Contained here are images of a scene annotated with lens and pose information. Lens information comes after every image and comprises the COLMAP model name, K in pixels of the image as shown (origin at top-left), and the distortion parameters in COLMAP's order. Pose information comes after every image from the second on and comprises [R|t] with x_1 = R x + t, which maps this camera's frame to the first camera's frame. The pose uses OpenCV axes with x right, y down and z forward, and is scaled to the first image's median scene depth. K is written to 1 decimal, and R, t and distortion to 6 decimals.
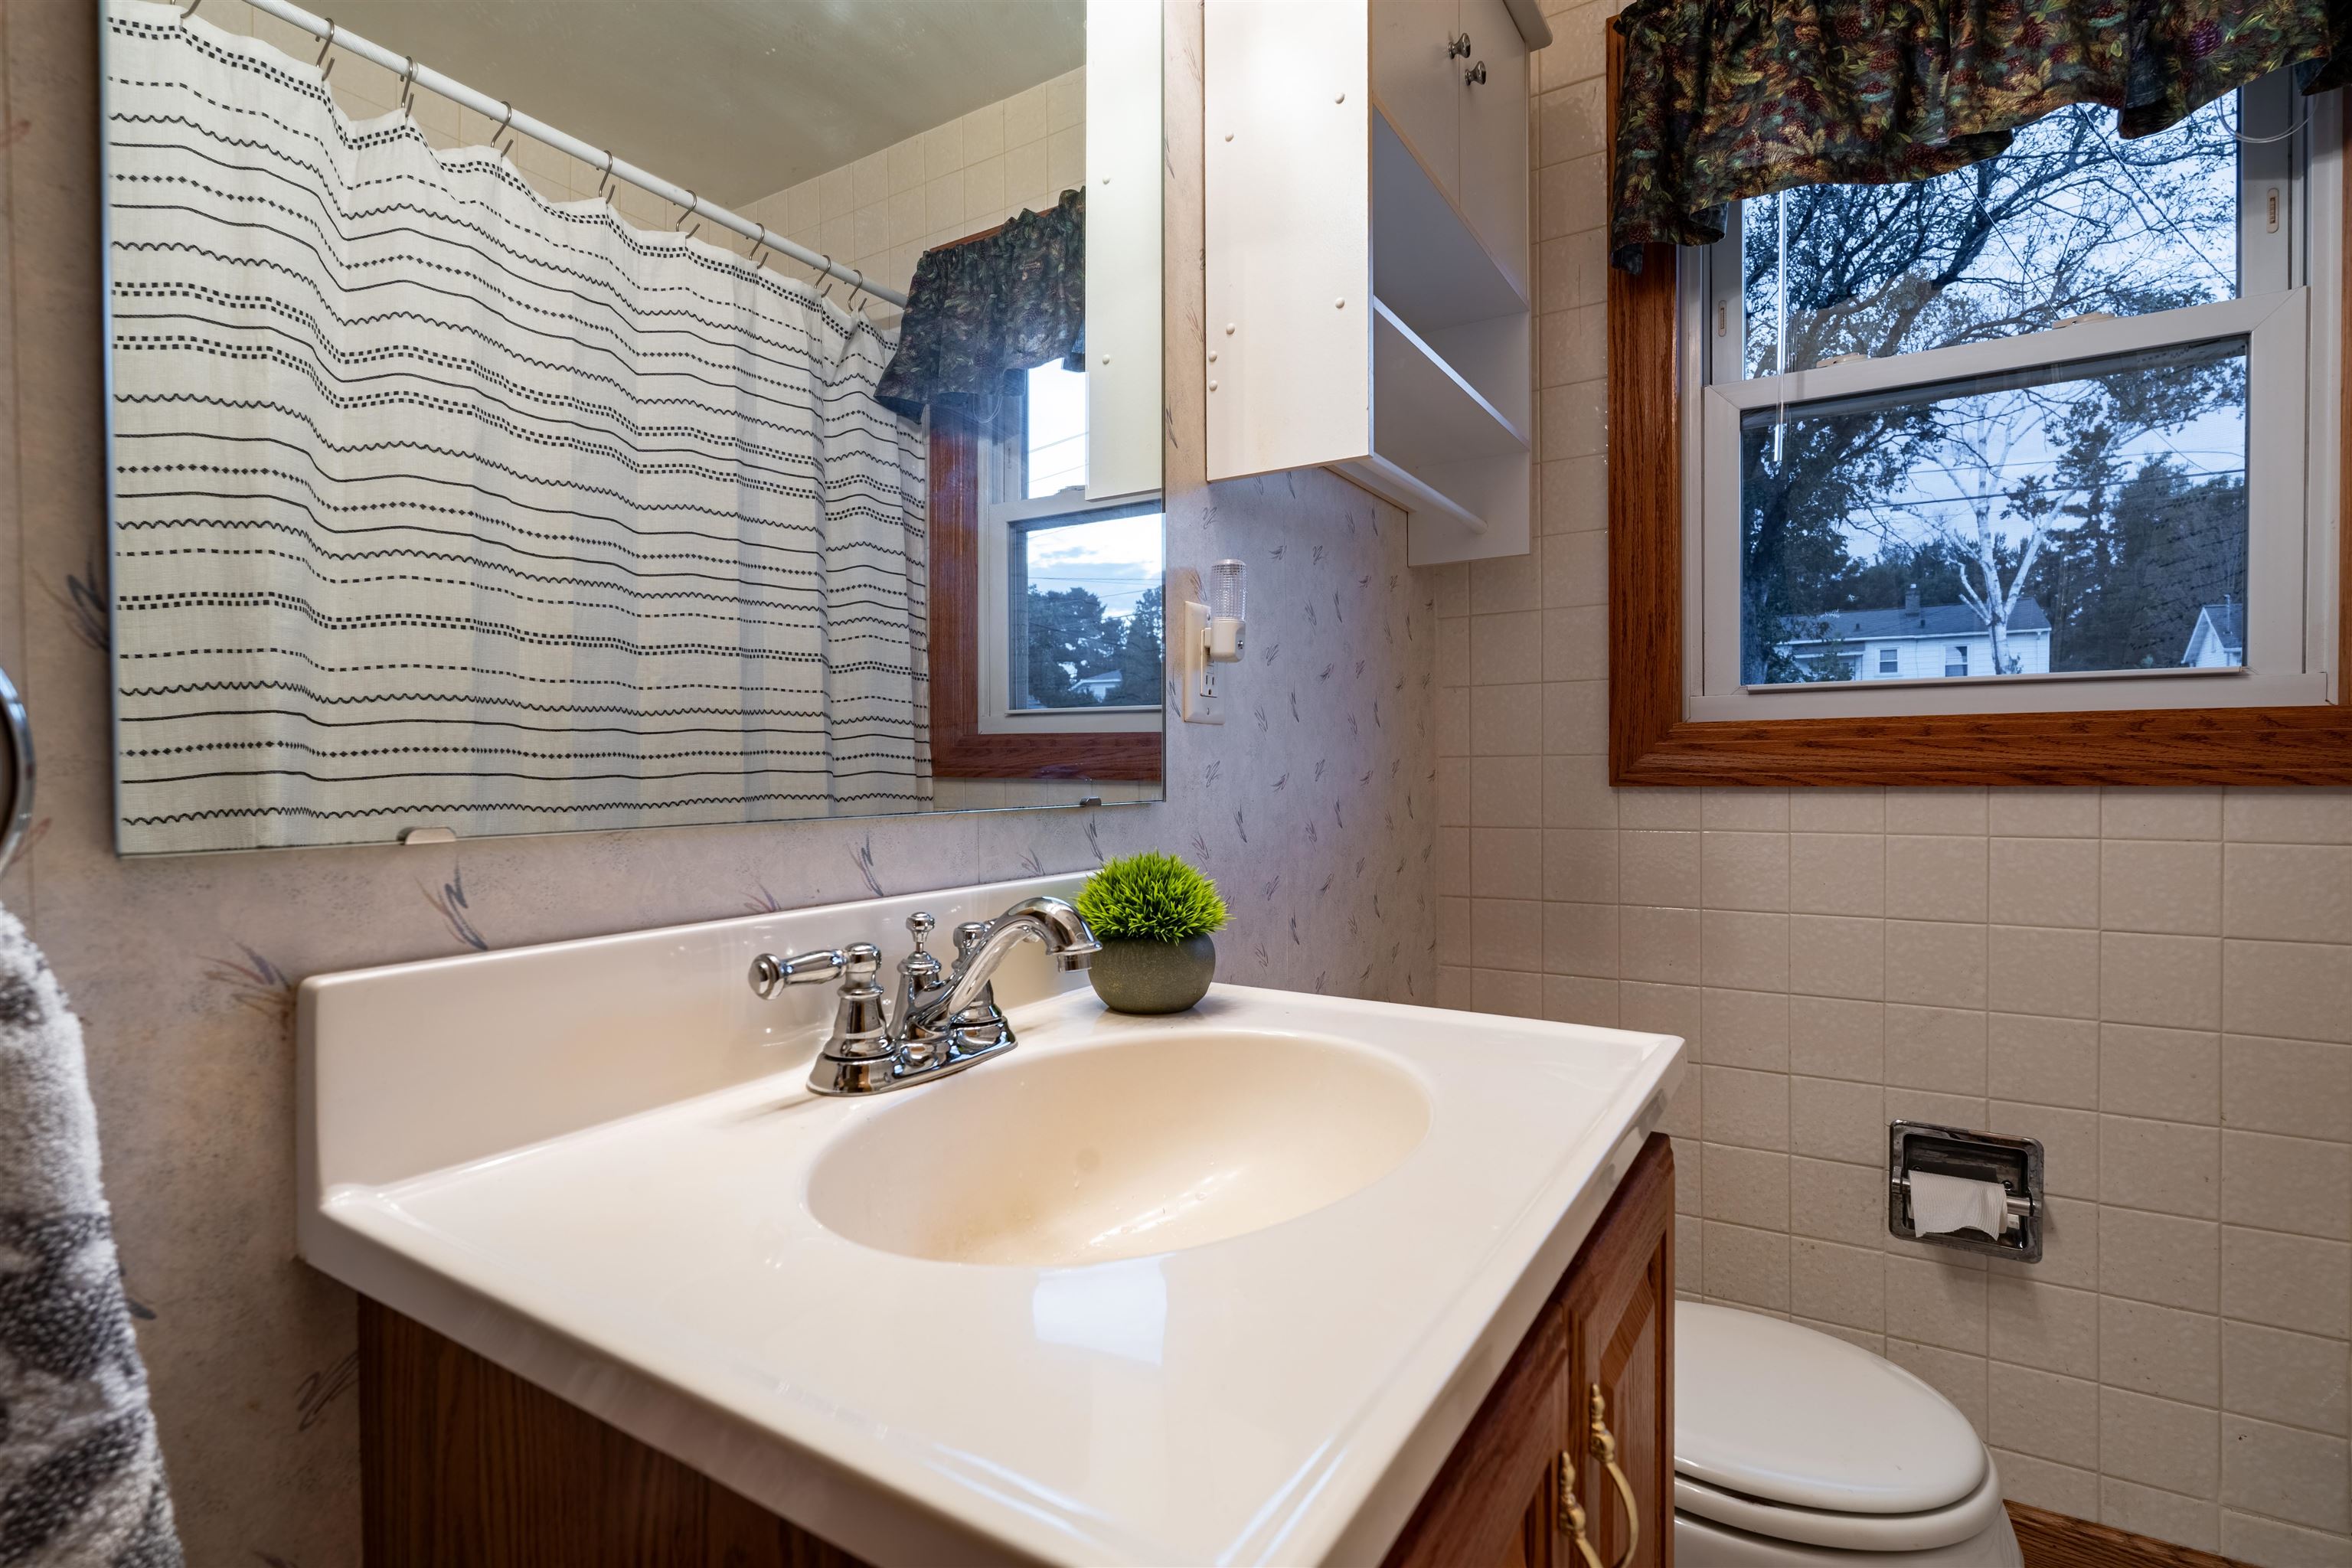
lens RADIAL K [[1079.4, 0, 1216.9], [0, 1079.4, 793.7], [0, 0, 1]] dist [-0.004269, 0.001111]
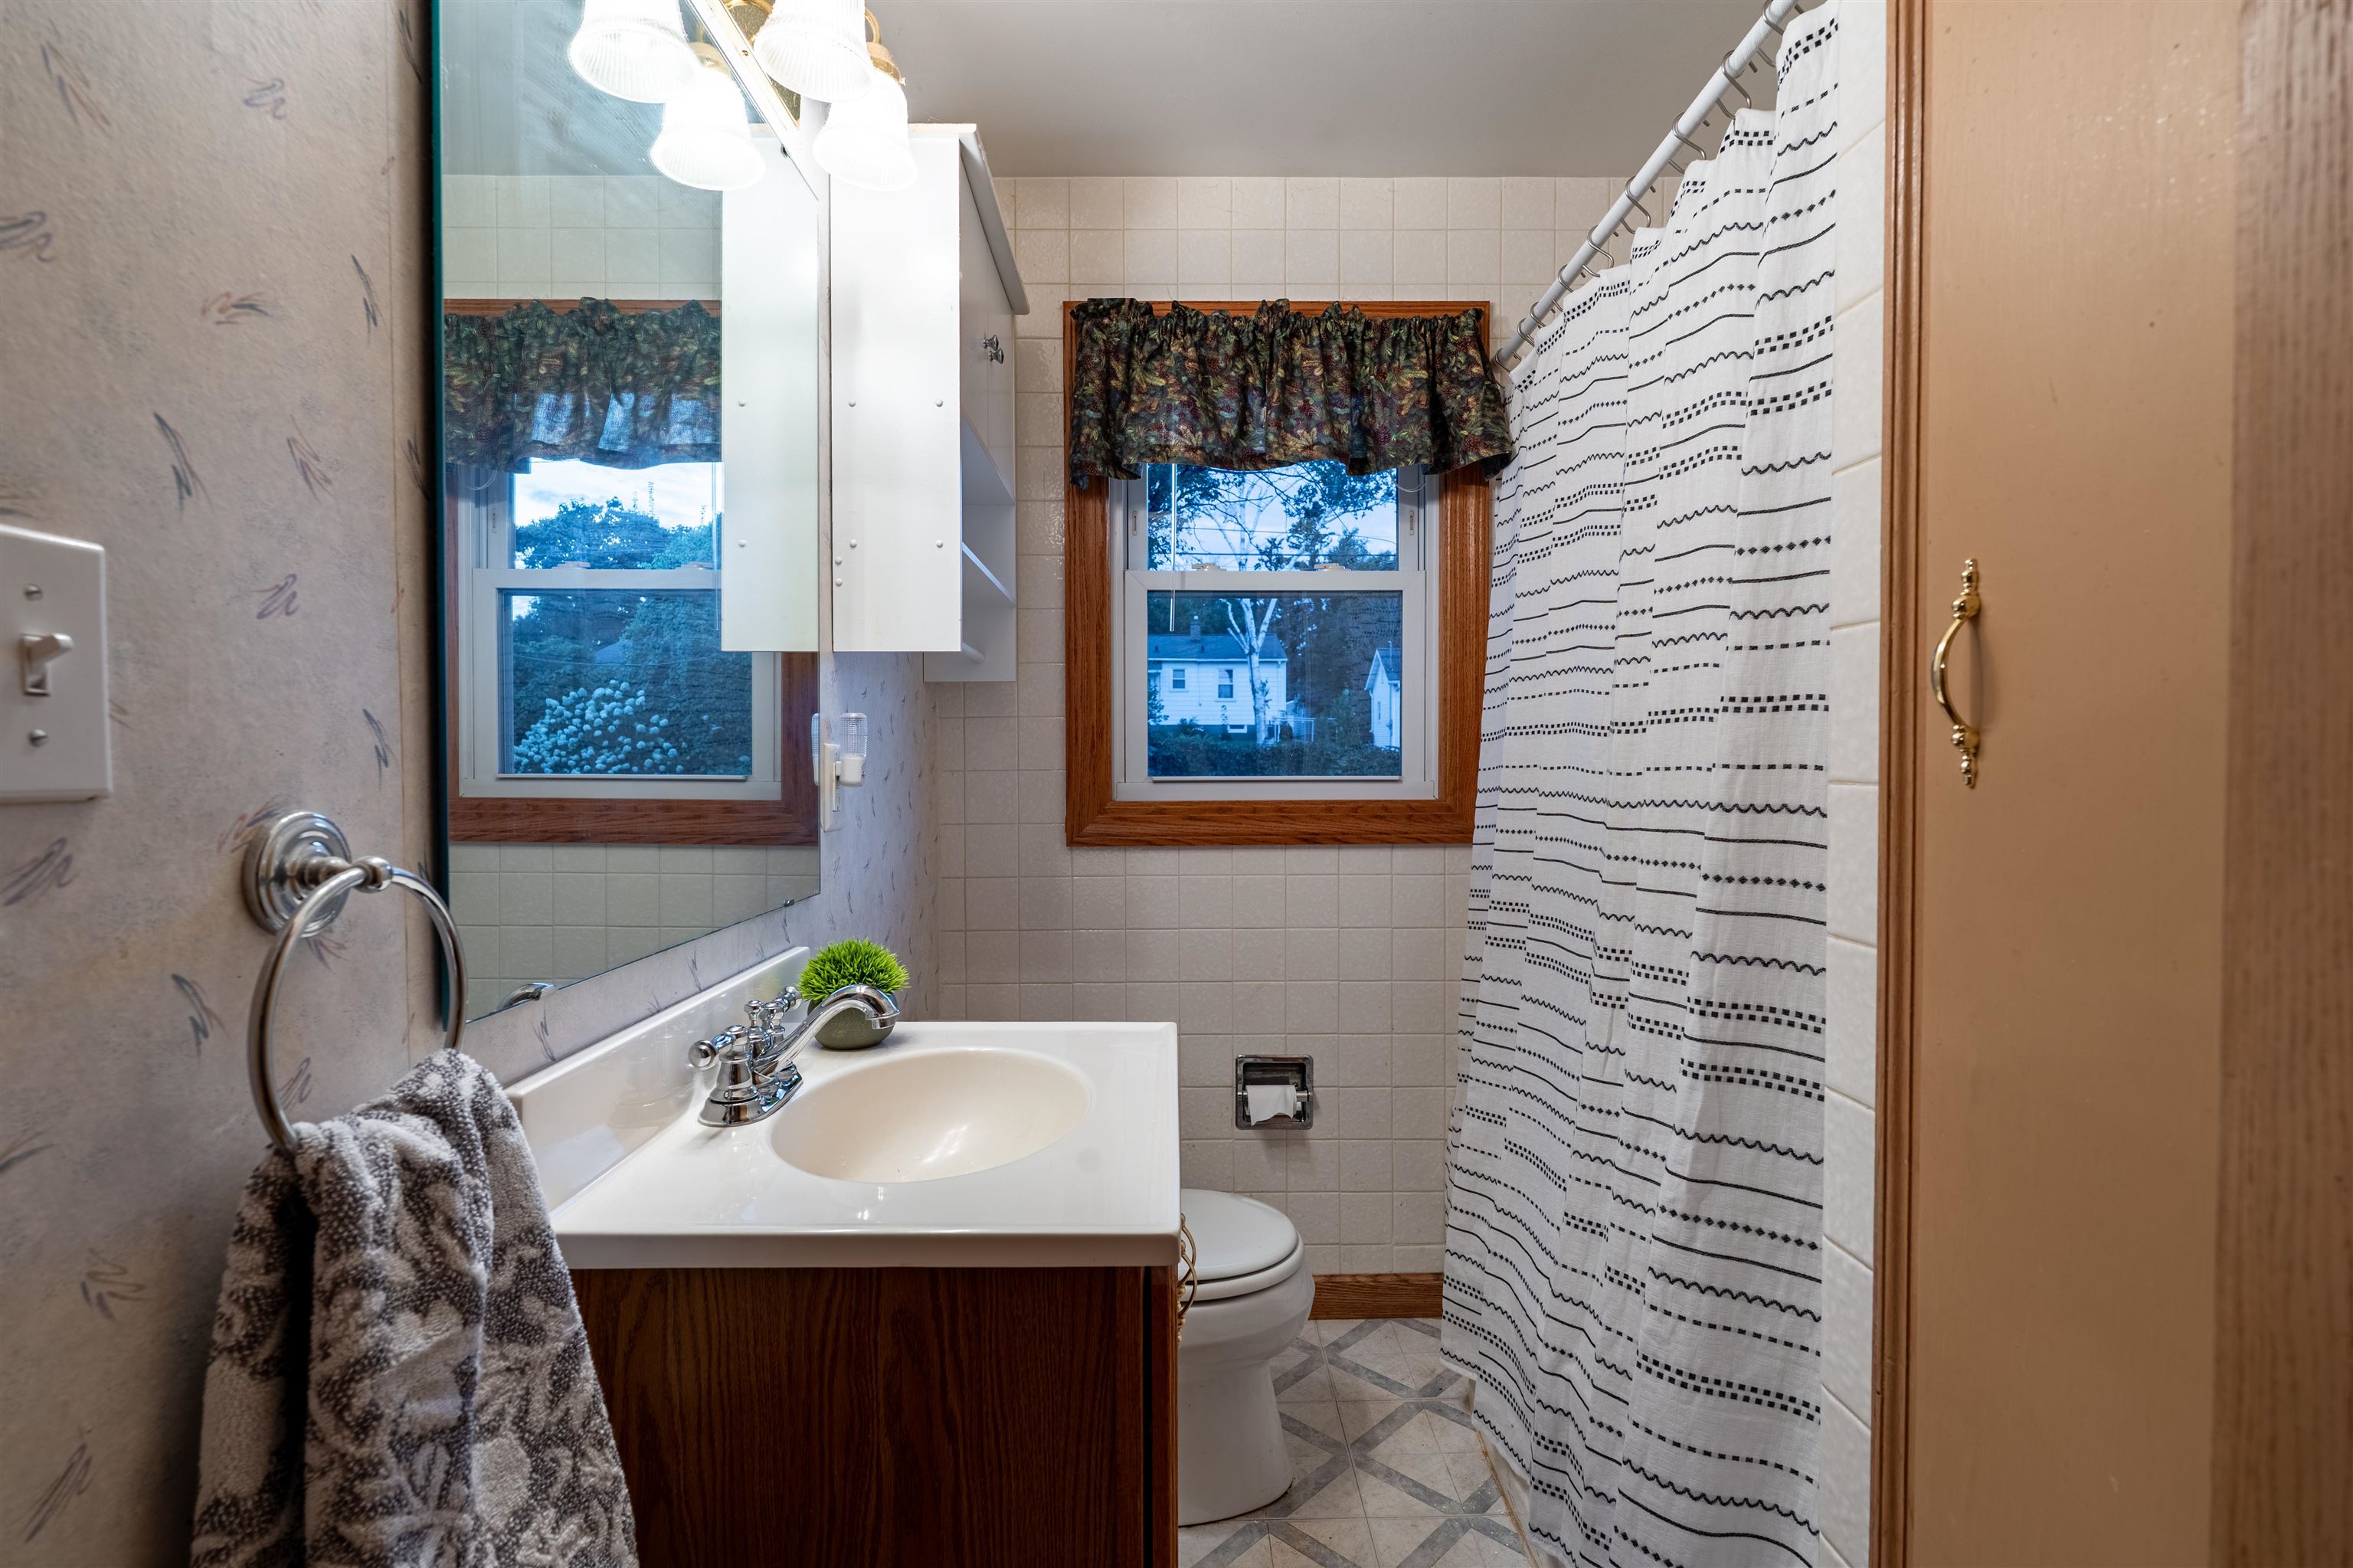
lens RADIAL K [[1079.9, 0, 1177.8], [0, 1079.9, 791.0], [0, 0, 1]] dist [-0.004269, 0.001111]
pose [[0.847520, -0.006871, 0.530719, -0.298368], [0.005140, 0.999976, 0.004737, -0.097951], [-0.530738, -0.001287, 0.847535, -0.310509]]
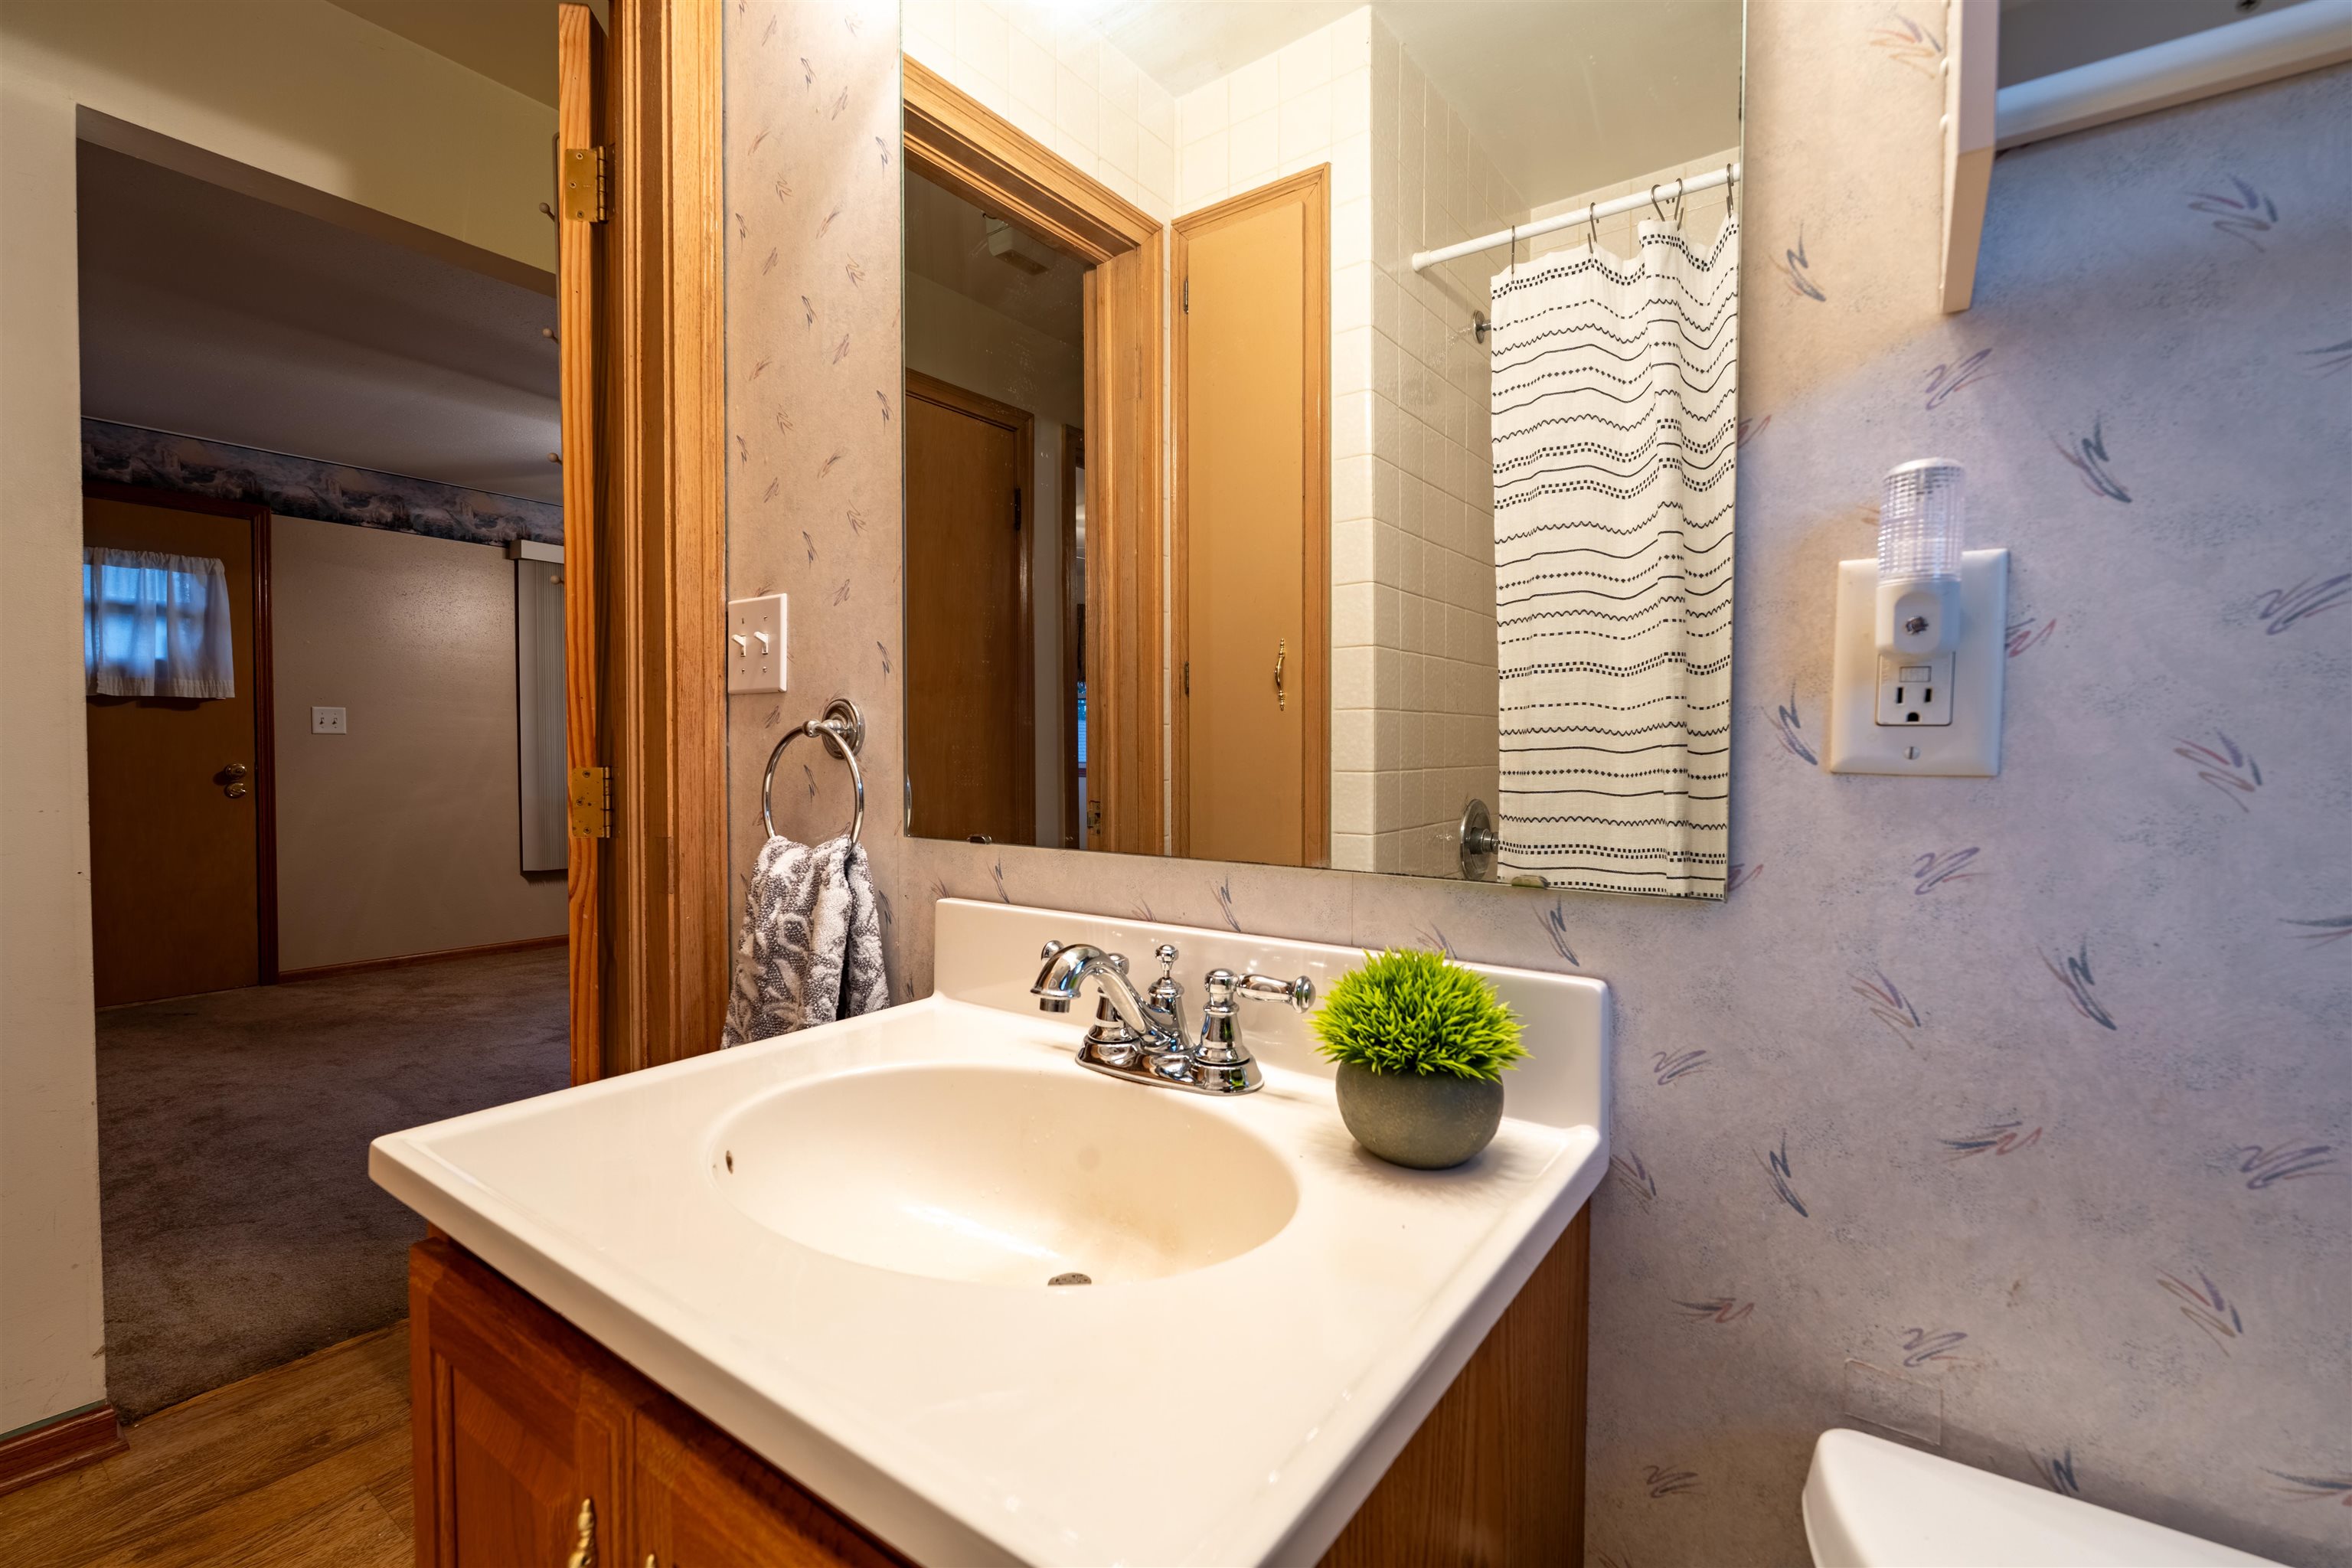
lens RADIAL K [[1026.5, 0, 1189.6], [0, 1026.5, 787.7], [0, 0, 1]] dist [-0.003478, 0.000228]
pose [[-0.071176, 0.049944, -0.996213, 0.451230], [-0.024003, 0.998371, 0.051767, -0.066256], [0.997175, 0.027597, -0.069861, 0.592300]]
